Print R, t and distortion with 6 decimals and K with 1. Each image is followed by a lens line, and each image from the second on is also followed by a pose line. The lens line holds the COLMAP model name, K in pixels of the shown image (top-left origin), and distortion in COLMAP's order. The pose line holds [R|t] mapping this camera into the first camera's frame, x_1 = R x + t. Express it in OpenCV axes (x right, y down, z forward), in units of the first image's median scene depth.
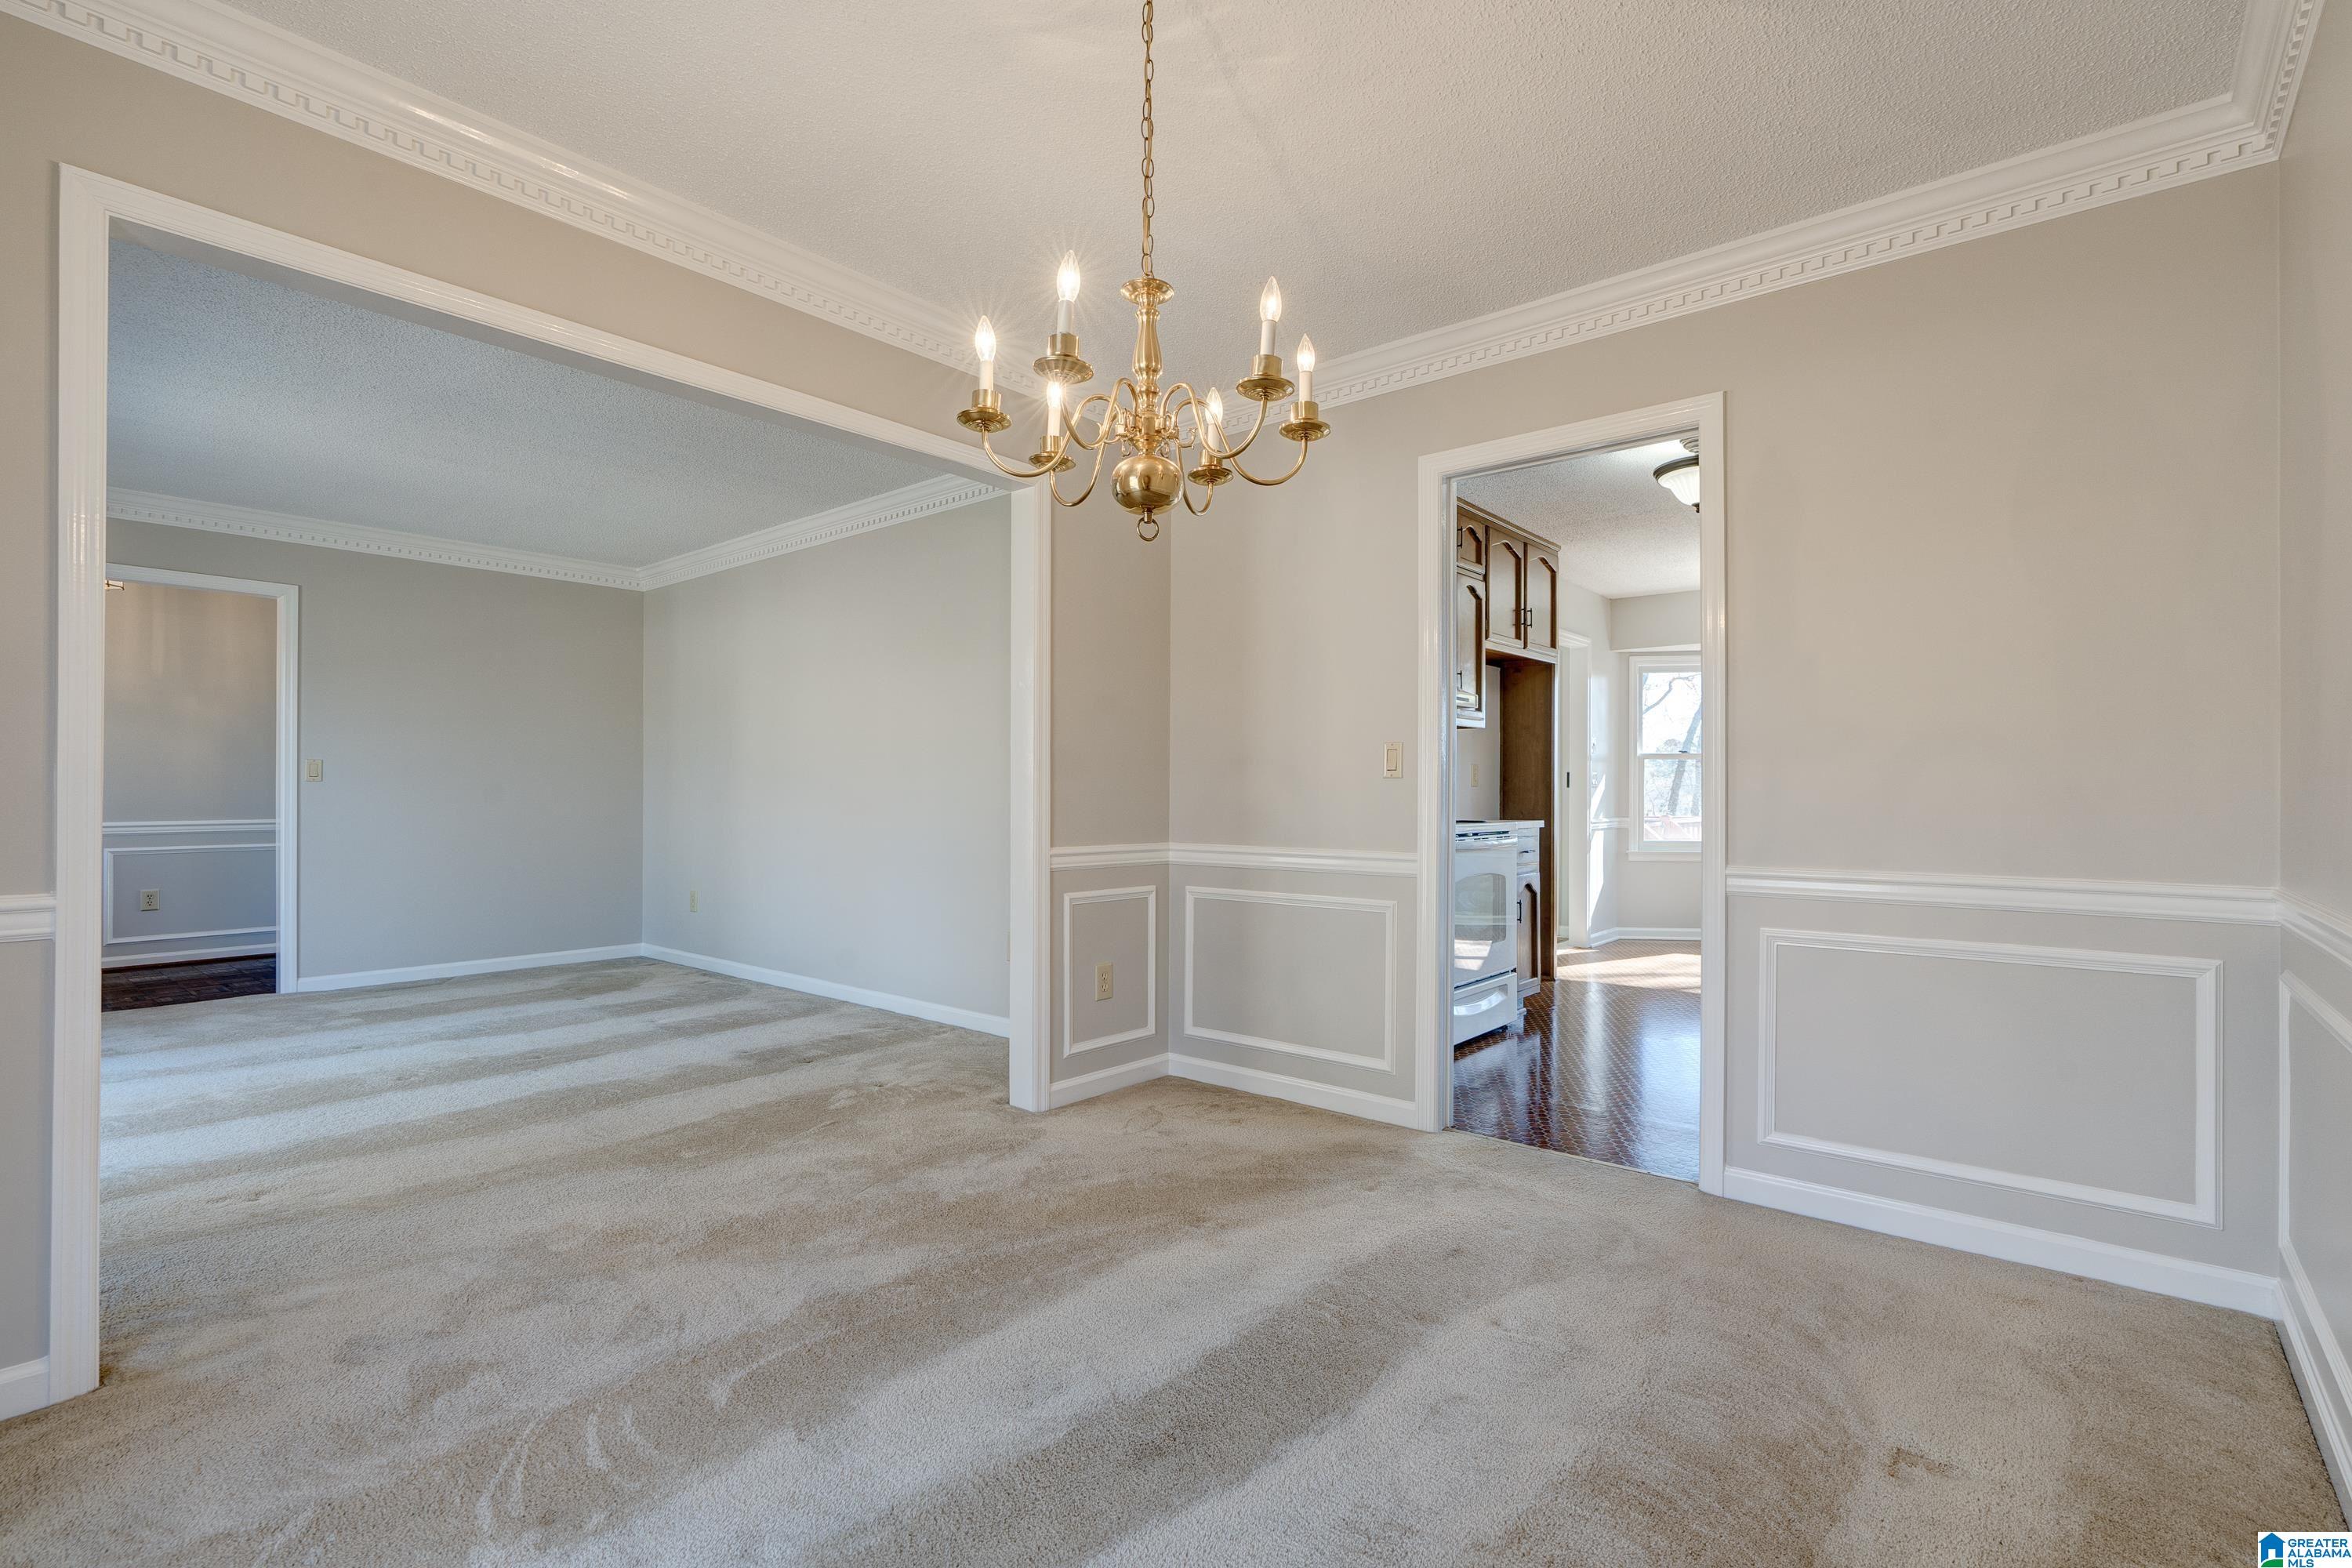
lens RADIAL K [[1066.5, 0, 1179.1], [0, 1066.5, 800.3], [0, 0, 1]] dist [-0.002698, 0.000925]
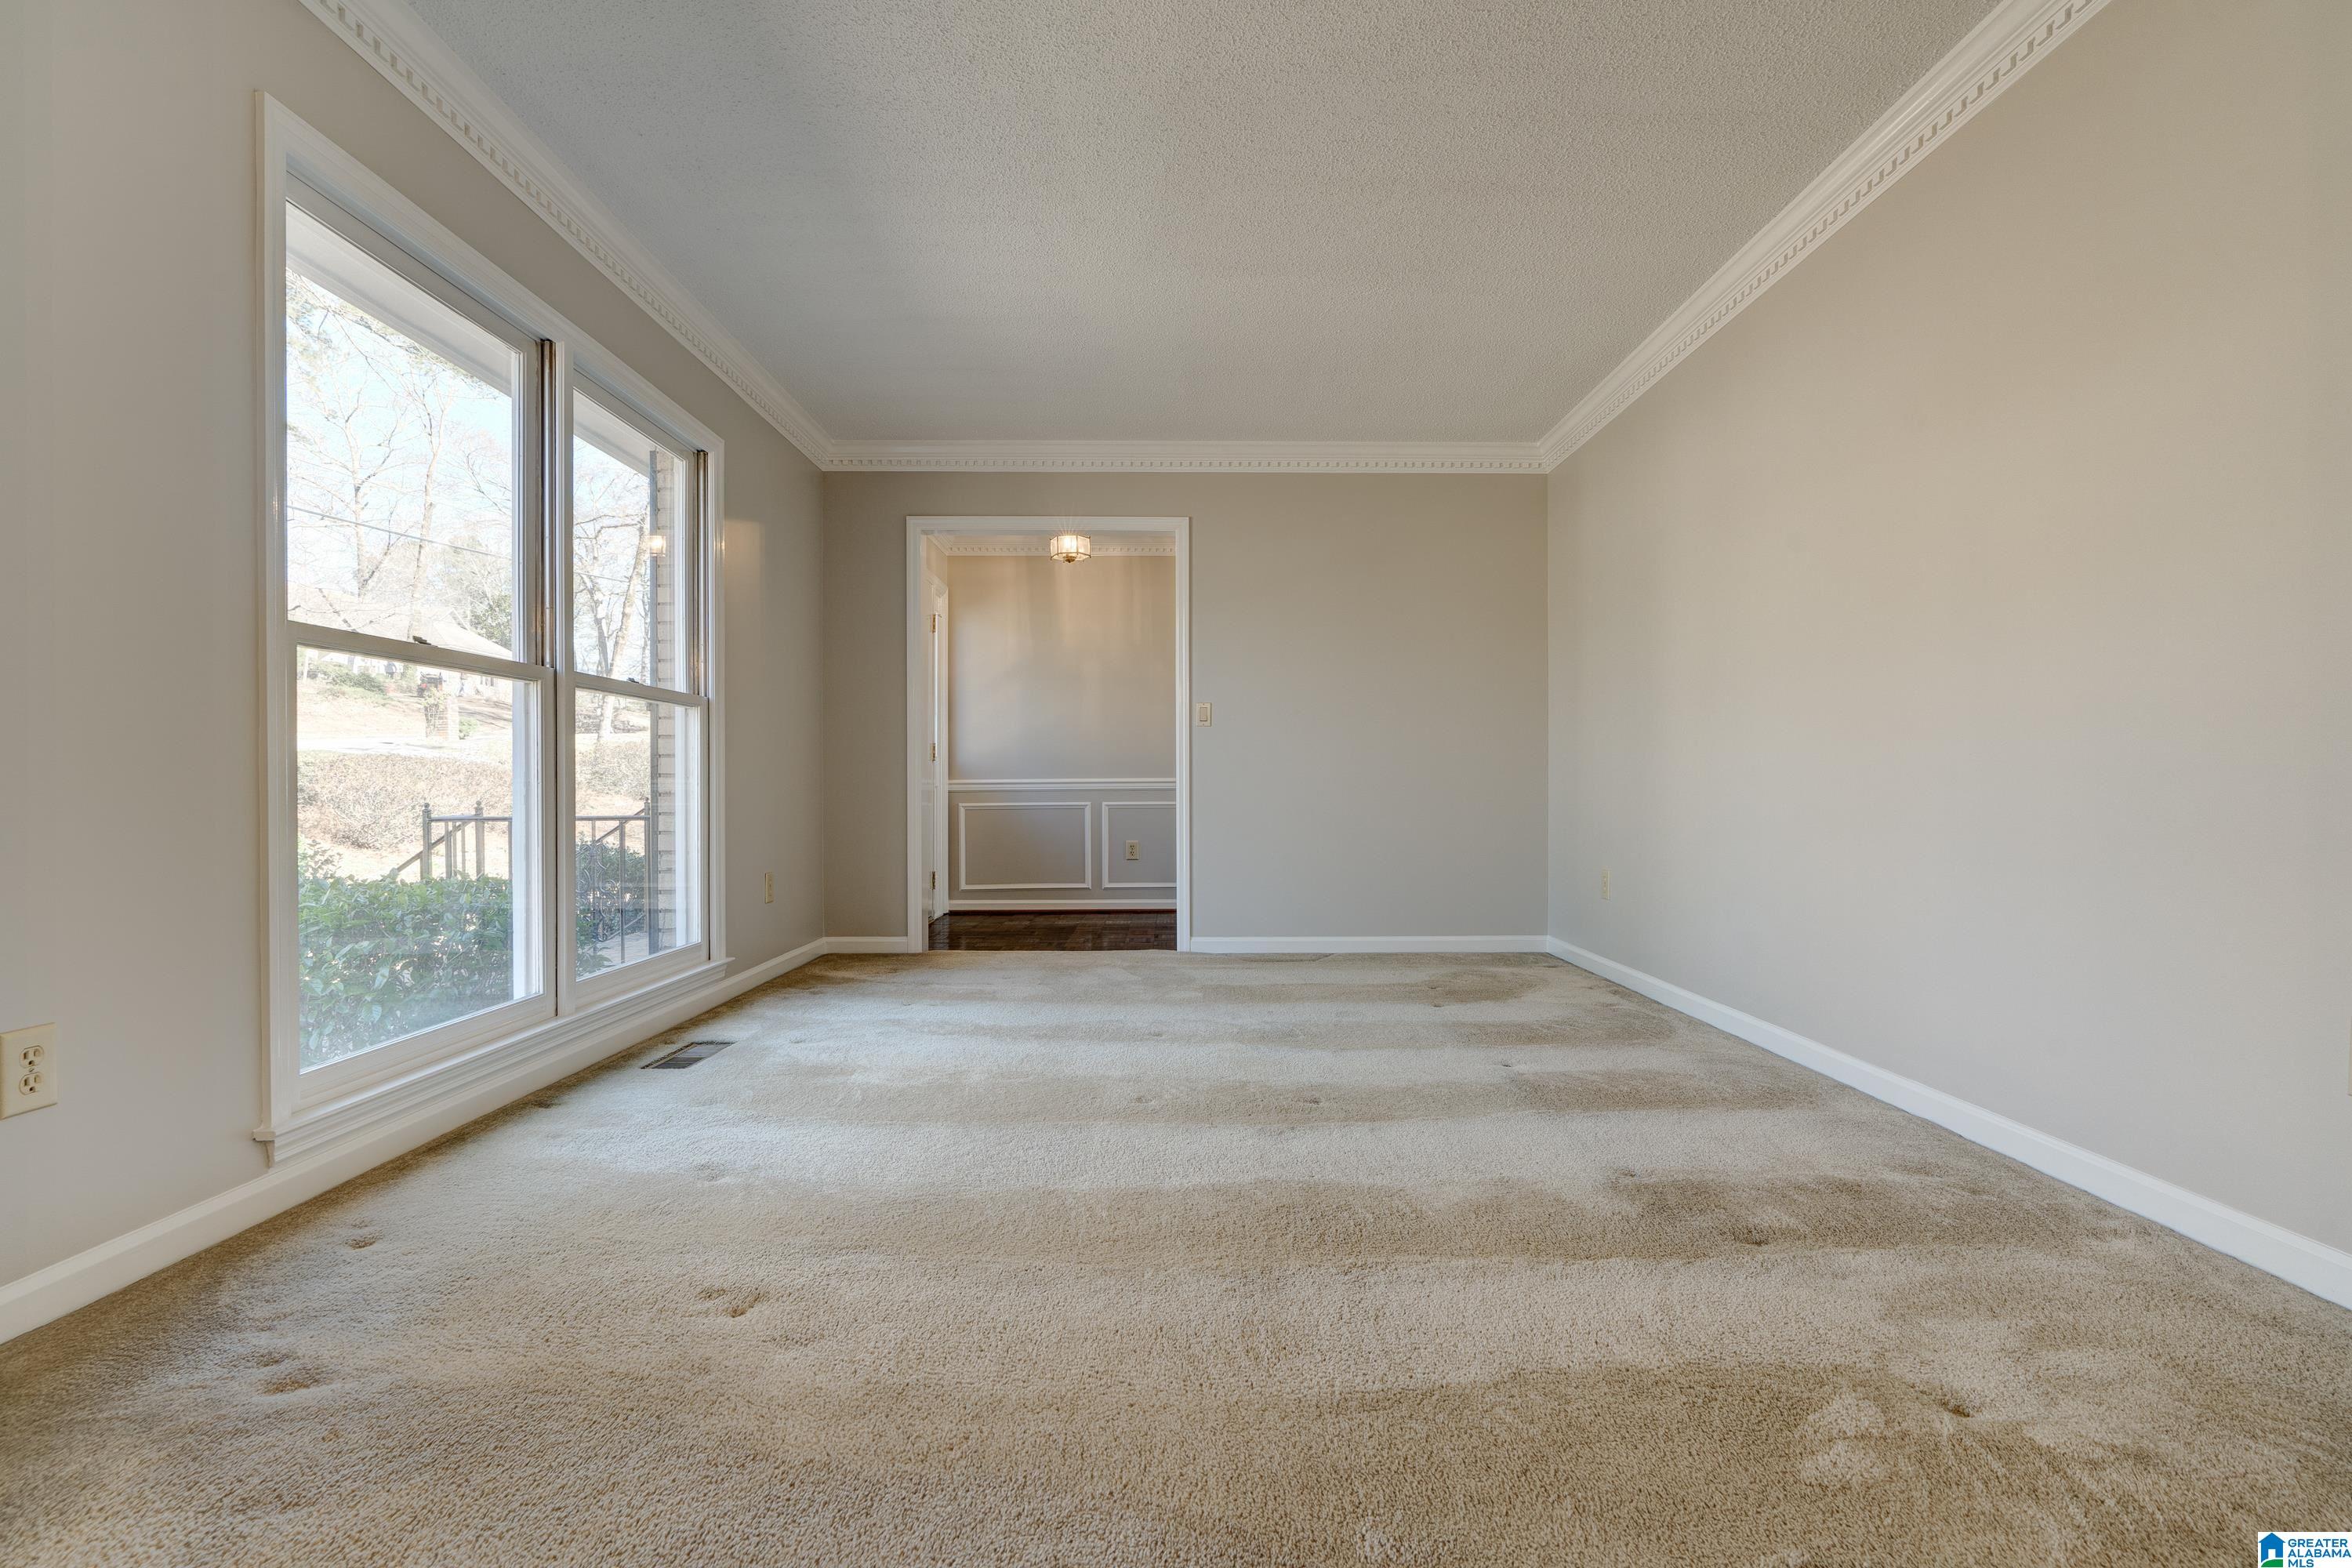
lens RADIAL K [[1066.5, 0, 1181.2], [0, 1066.5, 787.0], [0, 0, 1]] dist [-0.002698, 0.000925]
pose [[0.652769, -0.002770, -0.757552, -0.154606], [-0.001485, 0.999987, -0.004935, 0.050527], [0.757555, 0.004346, 0.652757, 0.489368]]
